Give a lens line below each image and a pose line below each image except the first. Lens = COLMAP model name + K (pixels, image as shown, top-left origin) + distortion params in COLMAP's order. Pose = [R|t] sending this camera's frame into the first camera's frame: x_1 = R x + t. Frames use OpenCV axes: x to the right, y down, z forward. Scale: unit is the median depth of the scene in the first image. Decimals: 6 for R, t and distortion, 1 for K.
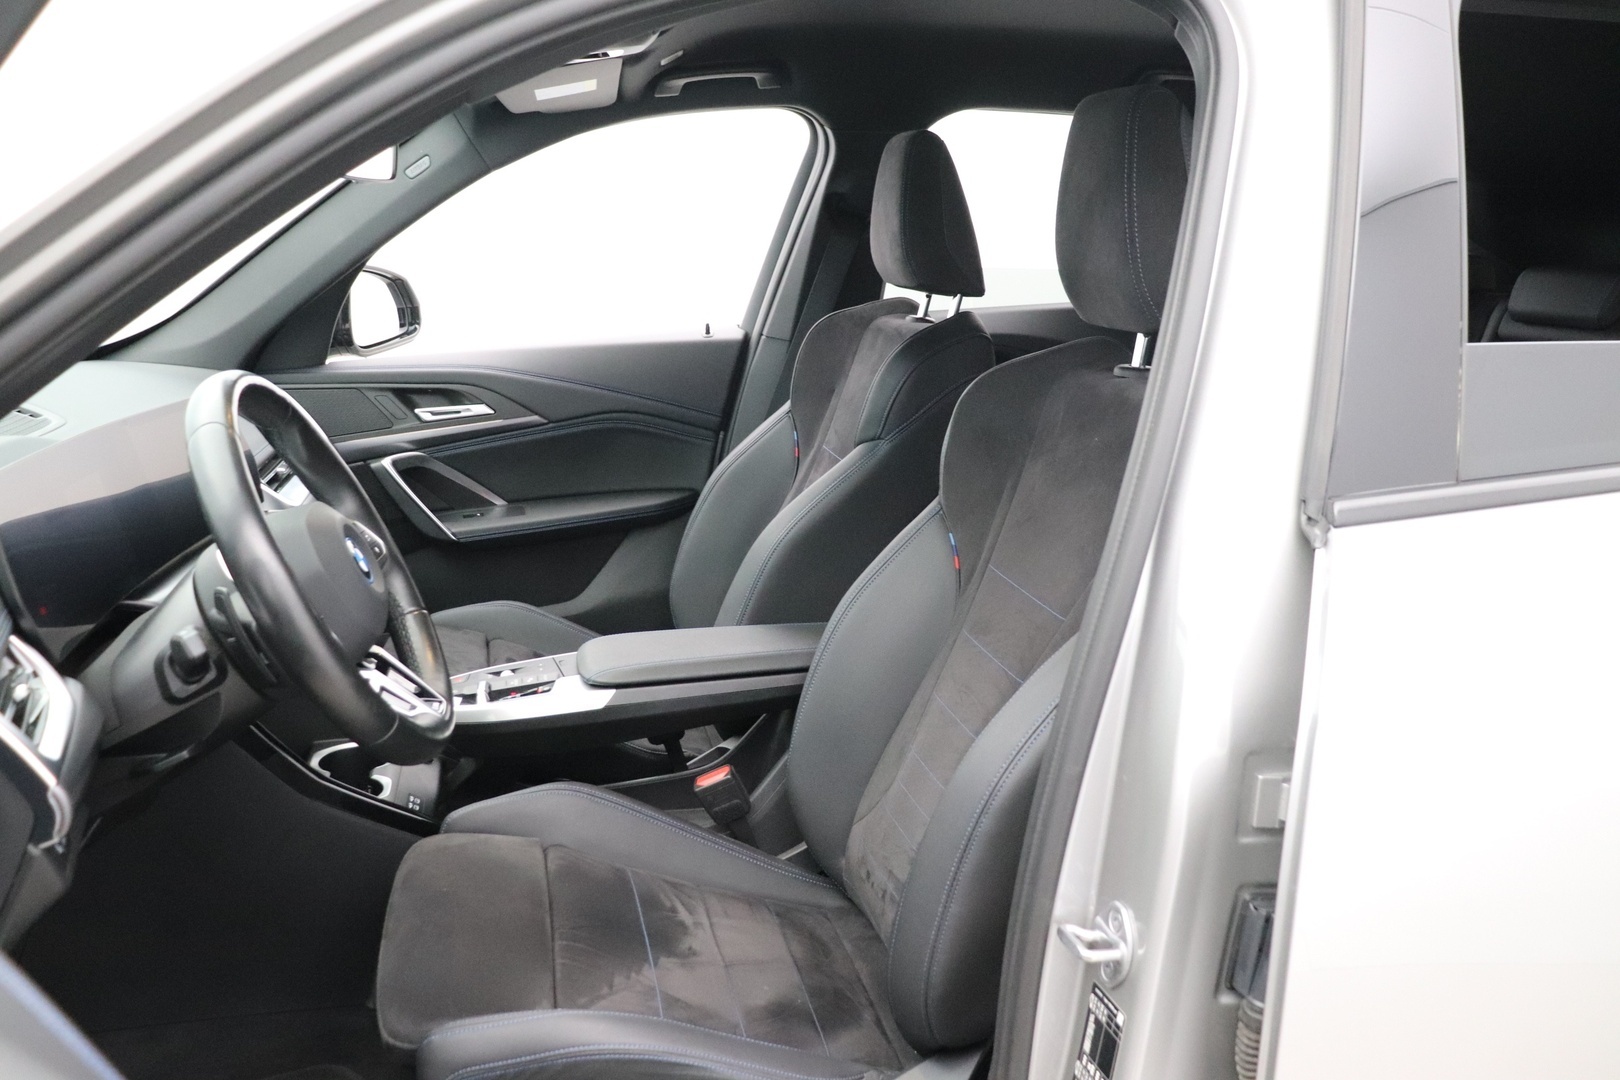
lens RADIAL K [[1375.5, 0, 811.8], [0, 1375.5, 558.5], [0, 0, 1]] dist [-0.198996, 0.173530]
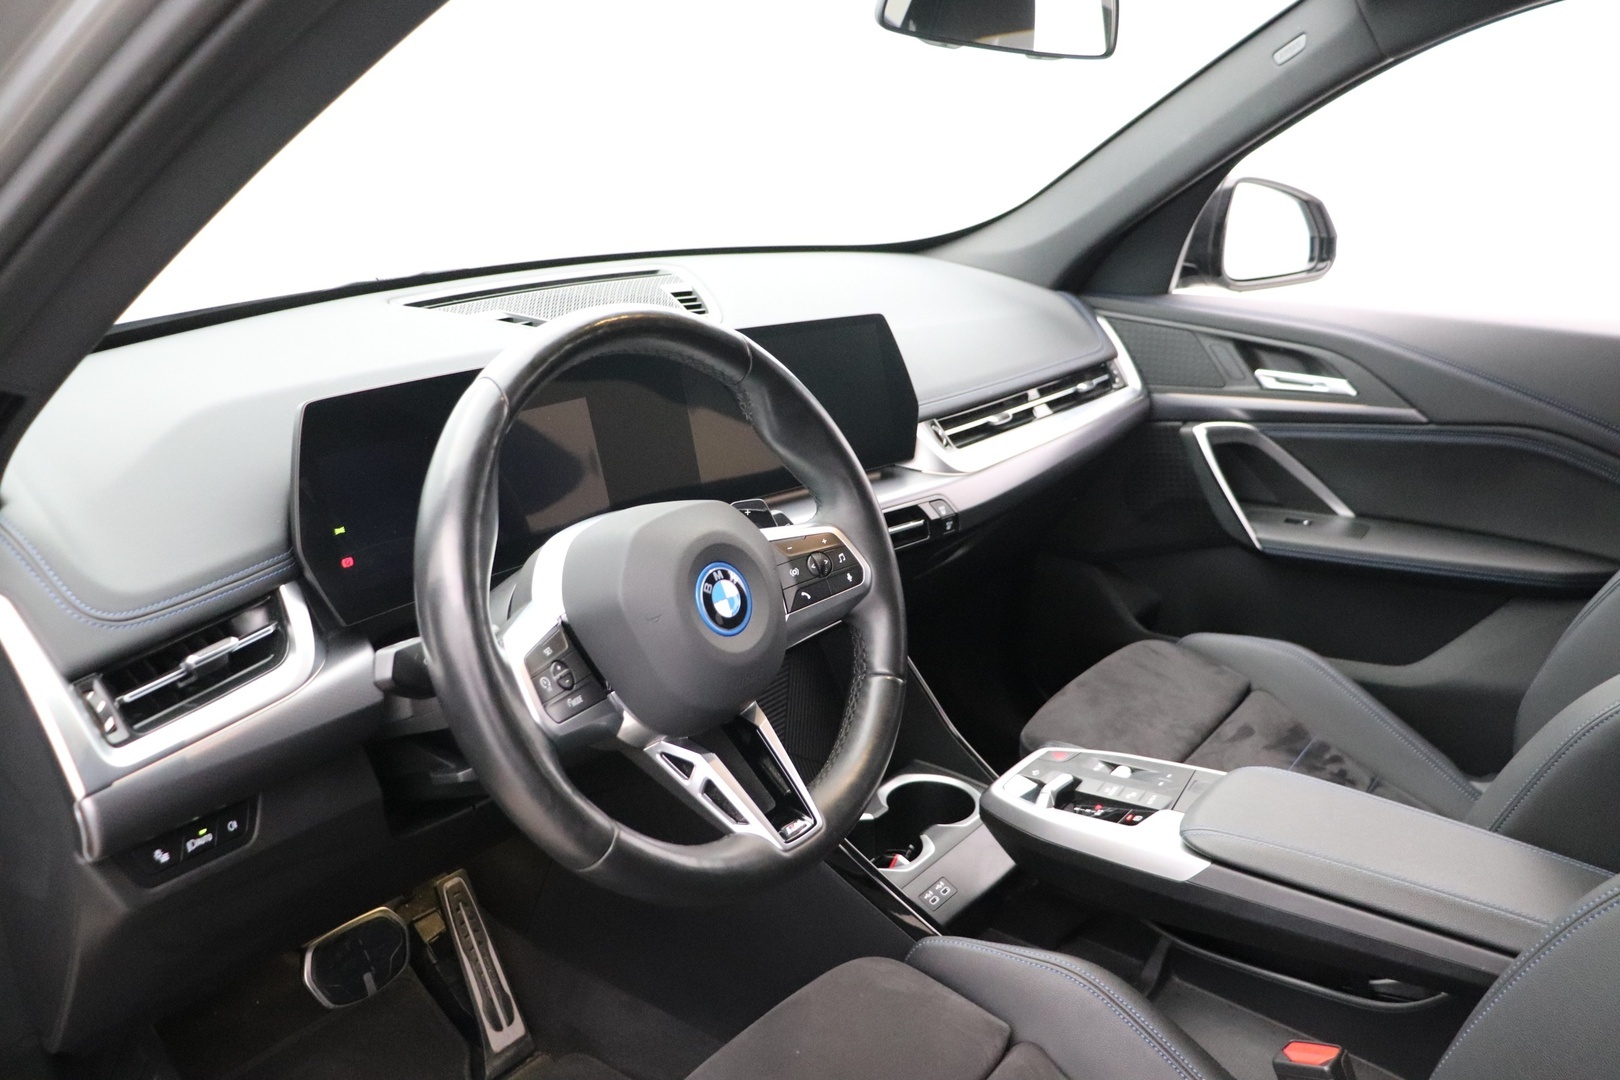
lens RADIAL K [[1375.5, 0, 811.8], [0, 1375.5, 558.5], [0, 0, 1]] dist [-0.198996, 0.173530]
pose [[0.669419, 0.257245, -0.696924, 0.097520], [-0.207559, 0.965537, 0.157026, -0.073821], [0.713300, 0.039537, 0.699743, 0.284149]]
